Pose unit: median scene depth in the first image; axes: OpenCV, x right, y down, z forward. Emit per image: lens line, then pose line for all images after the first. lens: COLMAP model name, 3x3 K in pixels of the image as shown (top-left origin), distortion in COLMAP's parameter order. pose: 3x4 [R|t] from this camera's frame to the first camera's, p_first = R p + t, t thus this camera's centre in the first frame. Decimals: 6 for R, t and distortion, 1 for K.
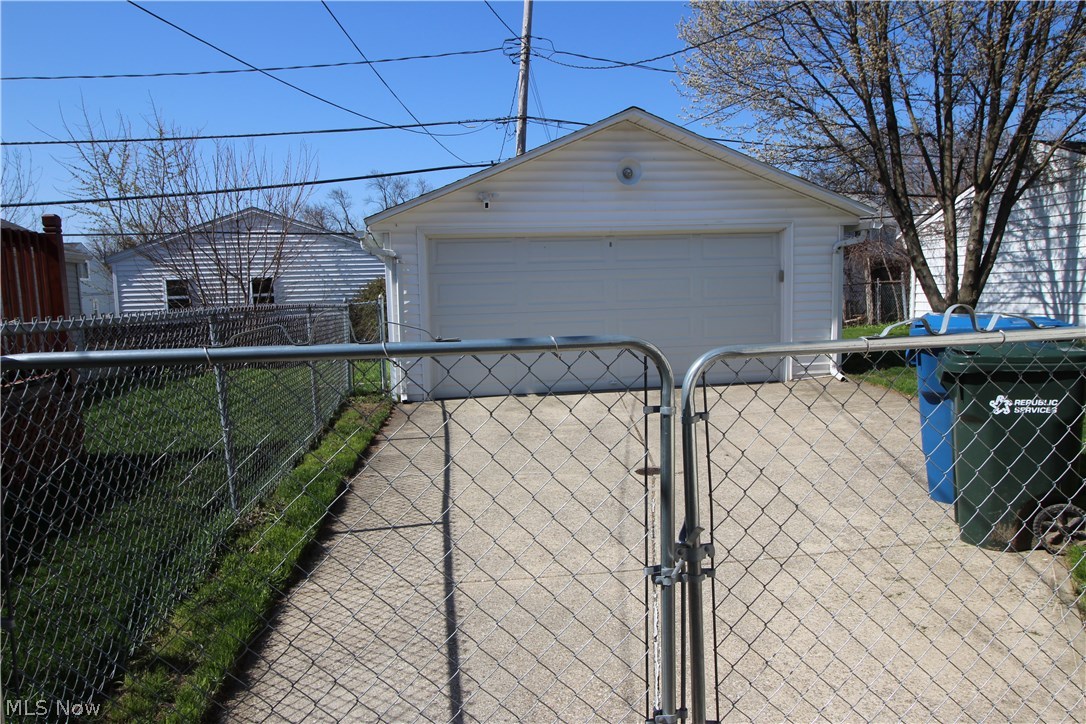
lens RADIAL K [[728.8, 0, 544.5], [0, 728.8, 358.1], [0, 0, 1]] dist [0.005109, 0.000633]
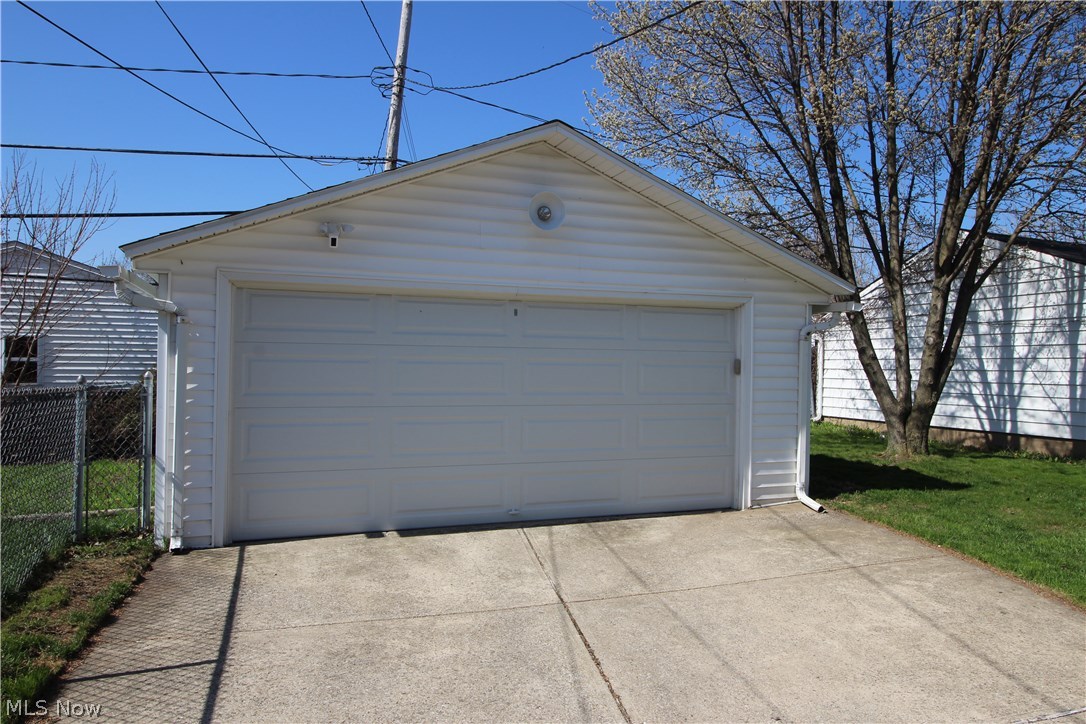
lens RADIAL K [[728.8, 0, 544.5], [0, 728.8, 358.1], [0, 0, 1]] dist [0.005109, 0.000633]
pose [[0.981022, 0.042030, 0.189286, -0.010166], [-0.022331, 0.994219, -0.105023, -0.031842], [-0.192606, 0.098803, 0.976289, 0.254211]]
